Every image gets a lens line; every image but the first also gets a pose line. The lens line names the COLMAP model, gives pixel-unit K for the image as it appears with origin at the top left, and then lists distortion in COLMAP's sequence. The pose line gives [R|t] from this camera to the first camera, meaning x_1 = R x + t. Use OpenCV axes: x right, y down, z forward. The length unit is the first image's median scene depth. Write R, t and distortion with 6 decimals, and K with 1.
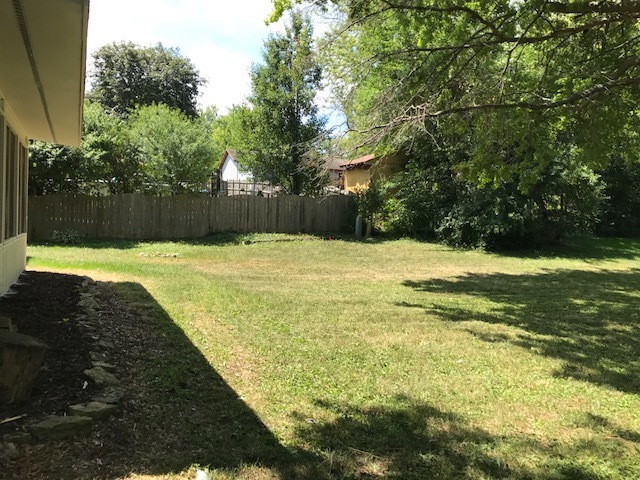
lens RADIAL K [[523.4, 0, 320.1], [0, 523.4, 235.9], [0, 0, 1]] dist [0.023438, -0.016330]
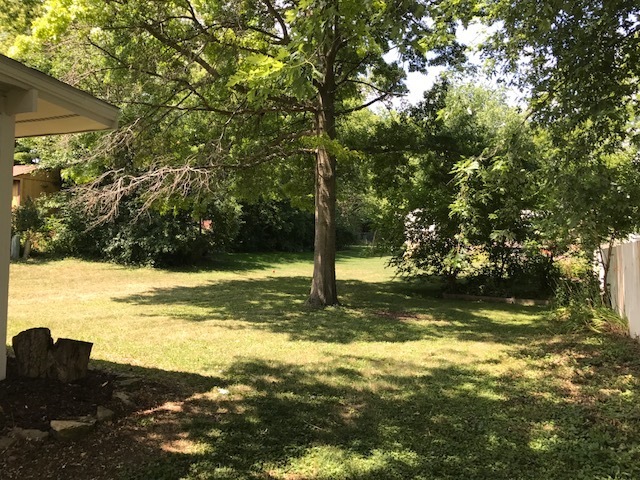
lens RADIAL K [[523.4, 0, 320.5], [0, 523.4, 242.1], [0, 0, 1]] dist [0.023438, -0.016330]
pose [[0.759929, -0.006597, 0.649973, -0.143362], [0.017101, 0.999805, -0.009846, -0.009488], [-0.649781, 0.018597, 0.759894, -0.089358]]
